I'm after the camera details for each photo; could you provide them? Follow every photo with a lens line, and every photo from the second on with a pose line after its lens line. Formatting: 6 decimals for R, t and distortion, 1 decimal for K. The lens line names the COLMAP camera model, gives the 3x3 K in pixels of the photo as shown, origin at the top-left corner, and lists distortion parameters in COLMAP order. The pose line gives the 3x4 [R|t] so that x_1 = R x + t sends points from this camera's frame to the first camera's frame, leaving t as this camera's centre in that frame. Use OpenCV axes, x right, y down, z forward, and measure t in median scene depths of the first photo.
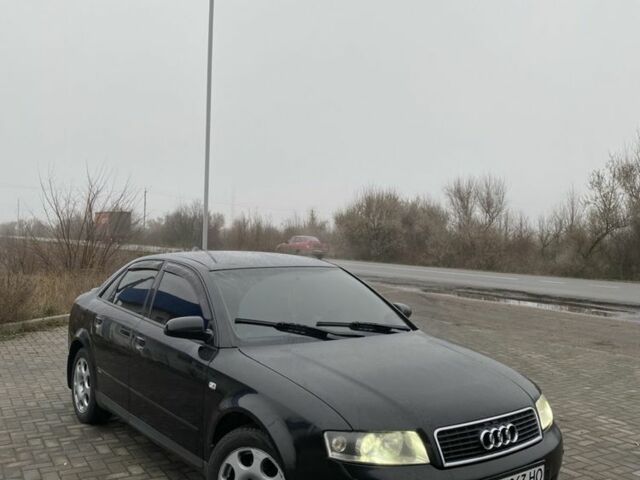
lens RADIAL K [[649.2, 0, 319.8], [0, 649.2, 234.9], [0, 0, 1]] dist [0.097473, 0.000000]
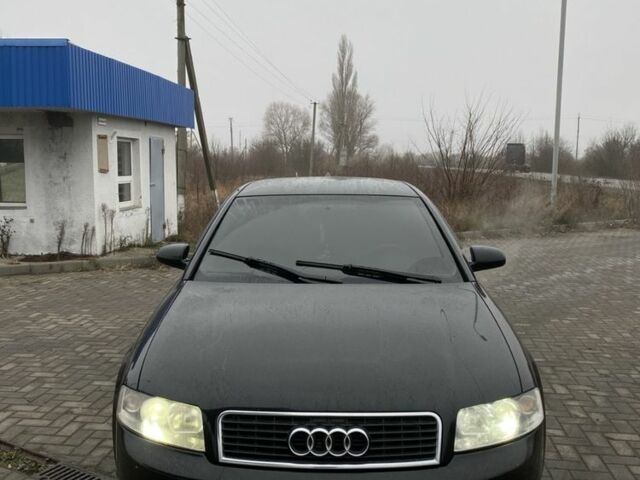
lens RADIAL K [[649.2, 0, 321.6], [0, 649.2, 235.0], [0, 0, 1]] dist [0.097473, 0.000000]
pose [[0.779942, 0.054116, -0.623508, 0.437183], [0.011193, 0.994889, 0.100349, 0.015697], [0.625751, -0.085246, 0.775350, 0.313912]]
